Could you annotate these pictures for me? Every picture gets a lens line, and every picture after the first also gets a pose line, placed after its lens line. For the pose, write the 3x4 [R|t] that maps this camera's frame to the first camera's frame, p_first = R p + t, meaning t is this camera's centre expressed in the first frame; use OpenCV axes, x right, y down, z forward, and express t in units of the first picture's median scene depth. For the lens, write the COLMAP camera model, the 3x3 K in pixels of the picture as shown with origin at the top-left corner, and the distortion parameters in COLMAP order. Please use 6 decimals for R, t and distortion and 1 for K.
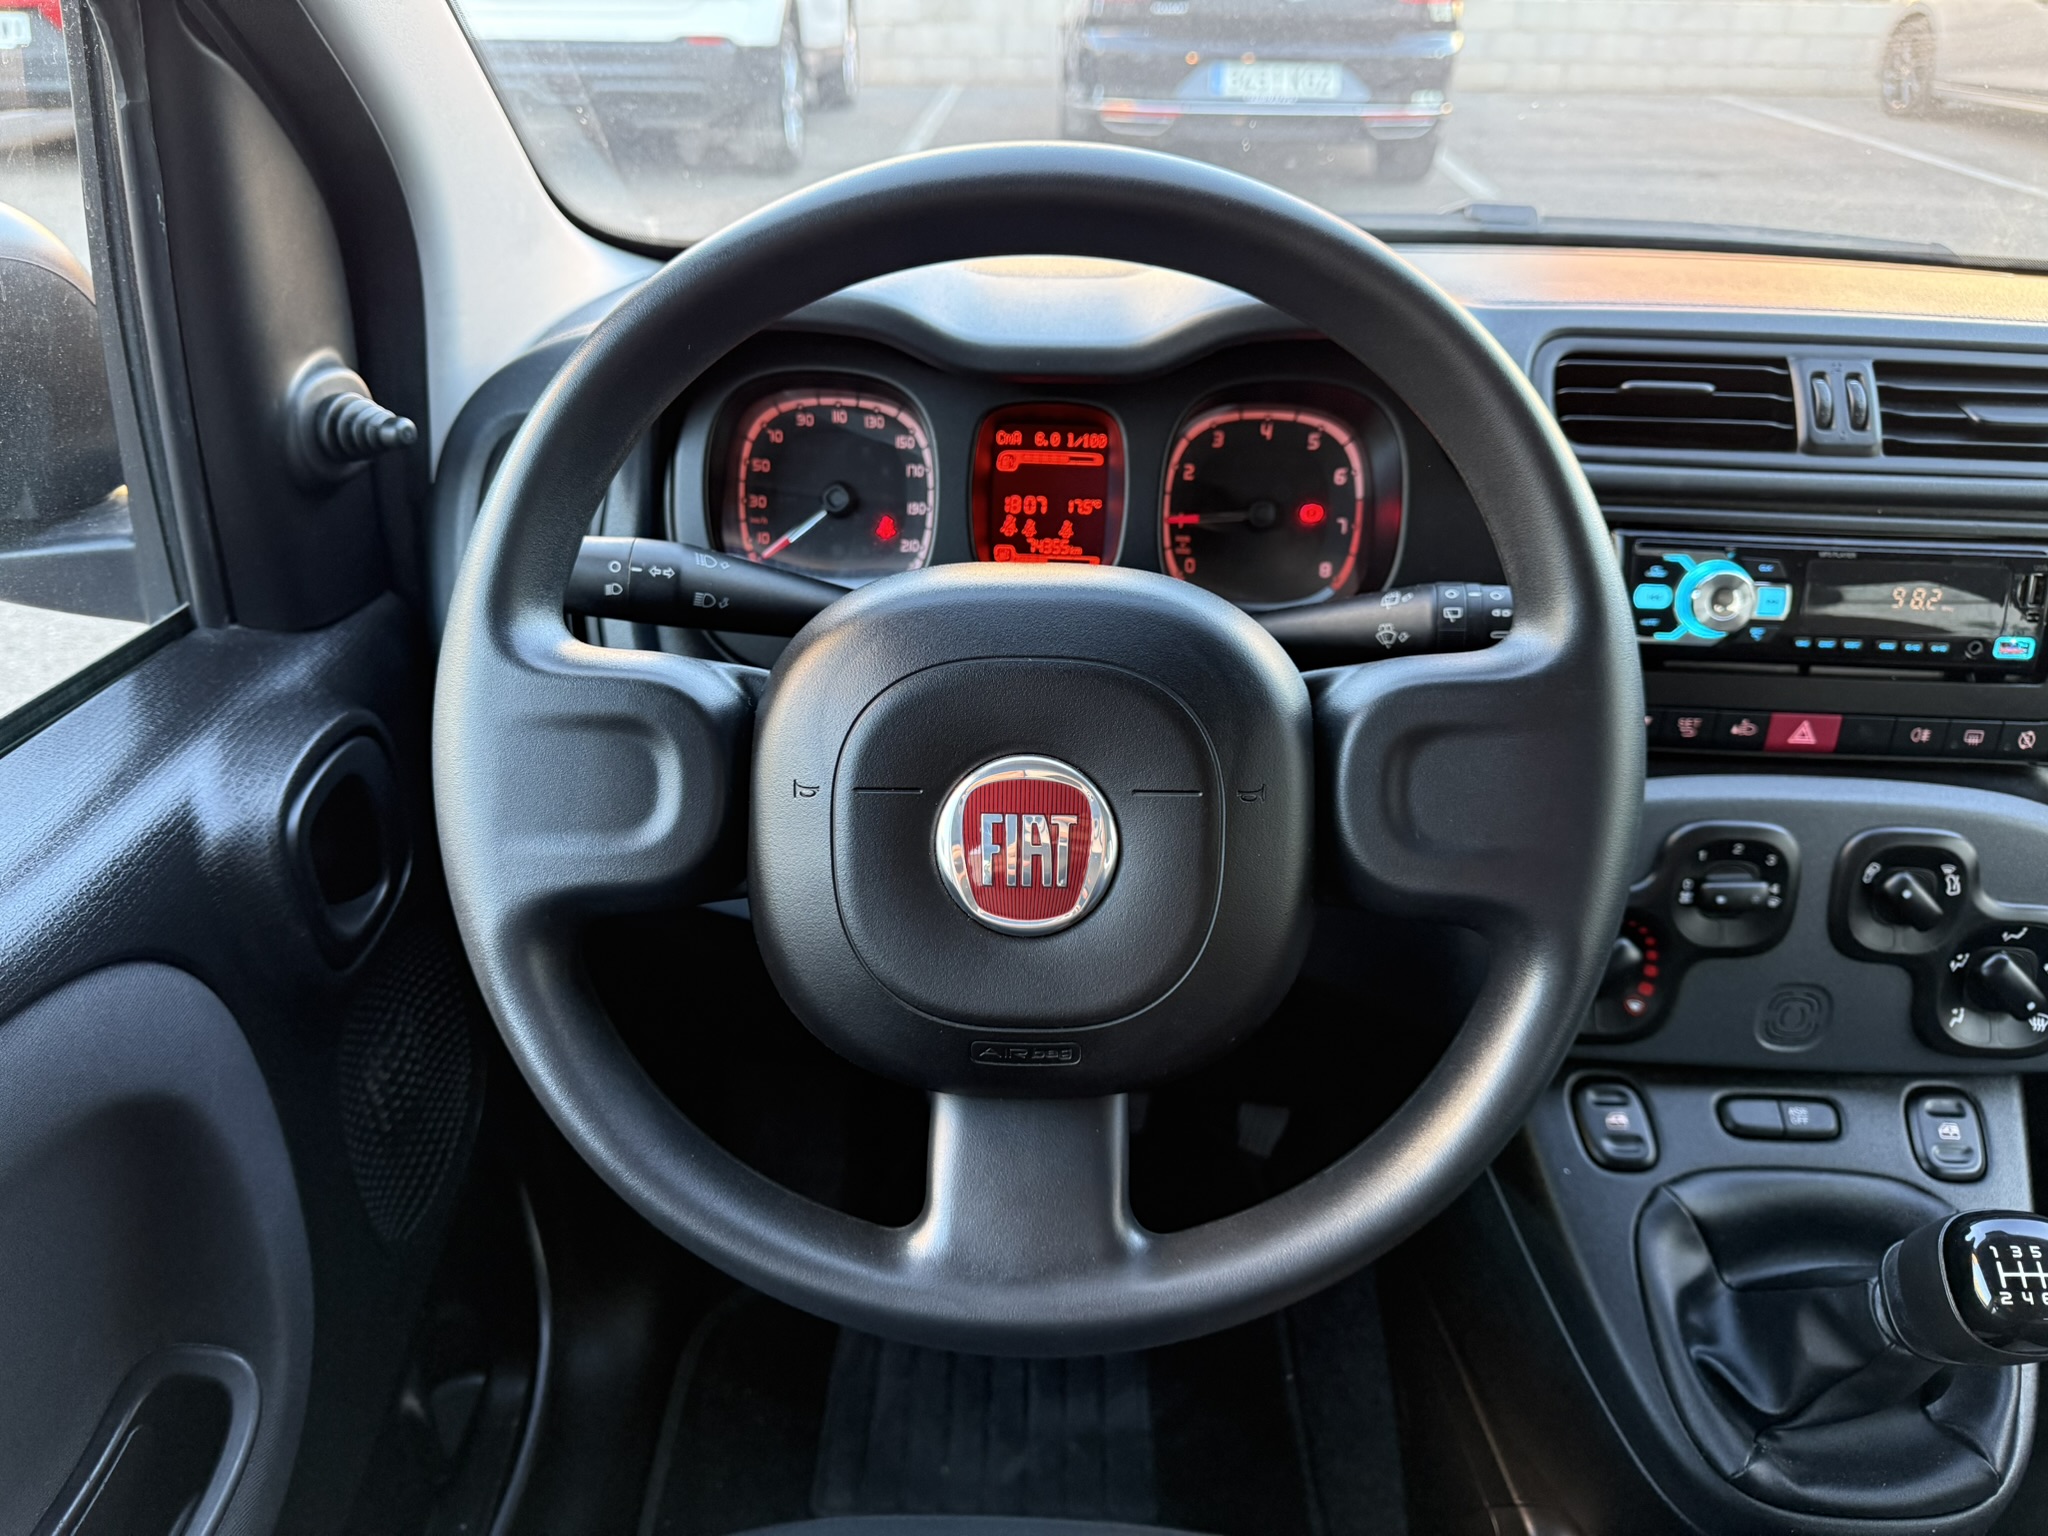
lens RADIAL K [[1449.5, 0, 1024.8], [0, 1449.5, 799.3], [0, 0, 1]] dist [0.062674, -0.117967]
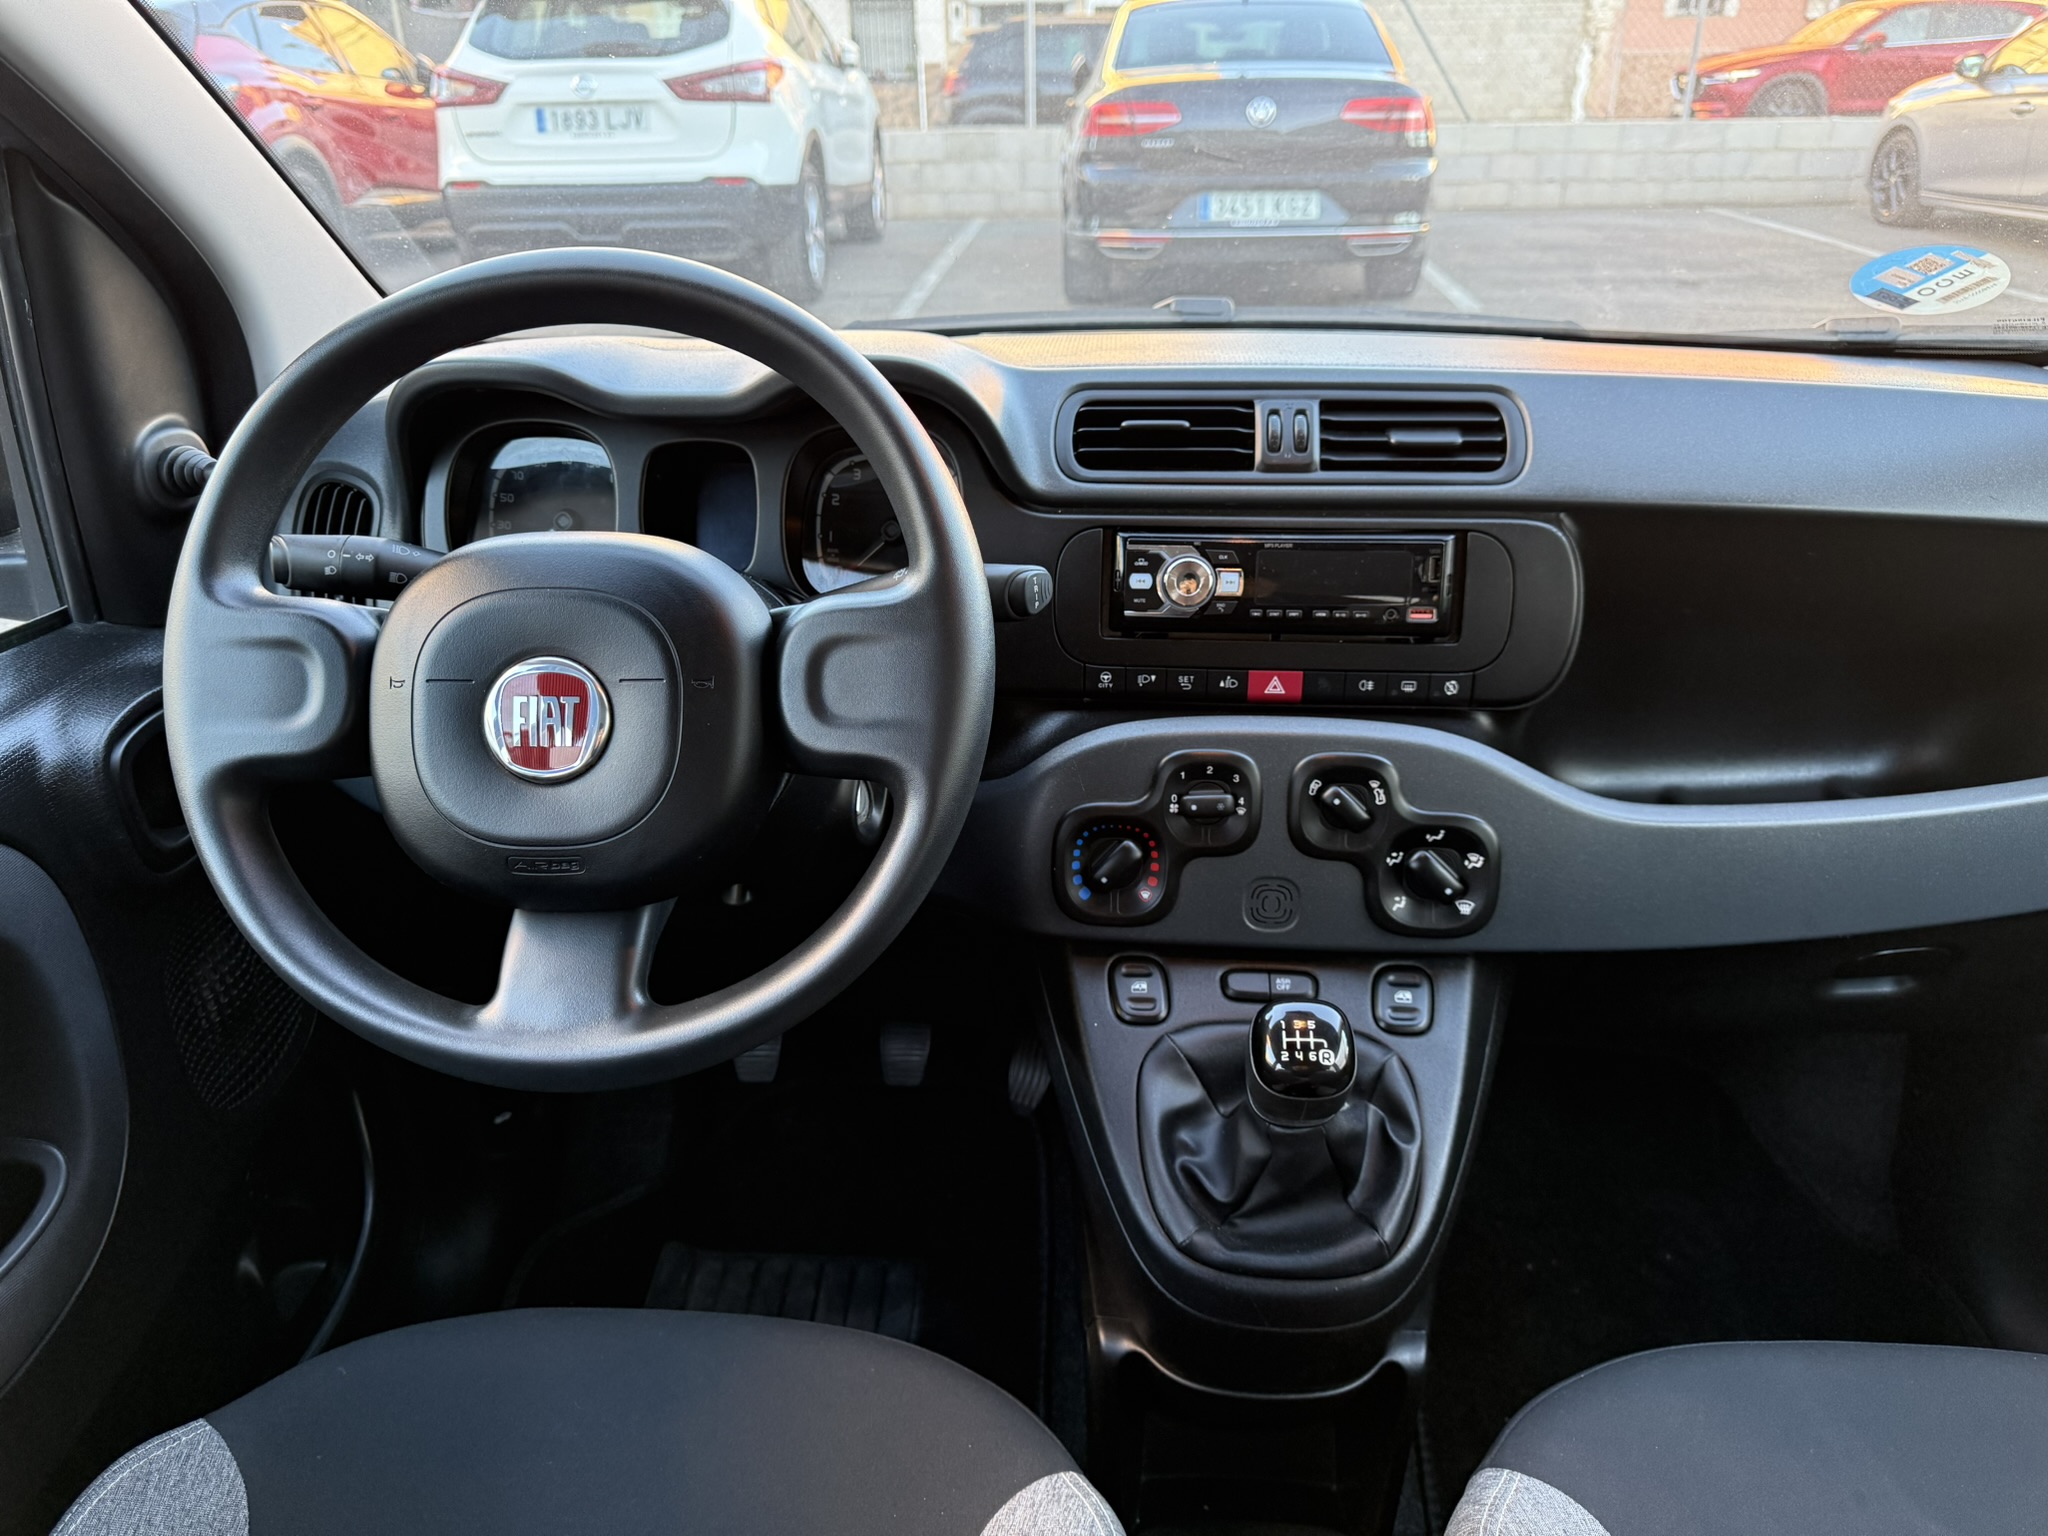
lens RADIAL K [[1417.4, 0, 1015.5], [0, 1417.4, 802.2], [0, 0, 1]] dist [0.080777, -0.139245]
pose [[0.999423, -0.007653, -0.033102, 0.347891], [0.005445, 0.997785, -0.066296, 0.142942], [0.033536, 0.066078, 0.997251, -0.266077]]
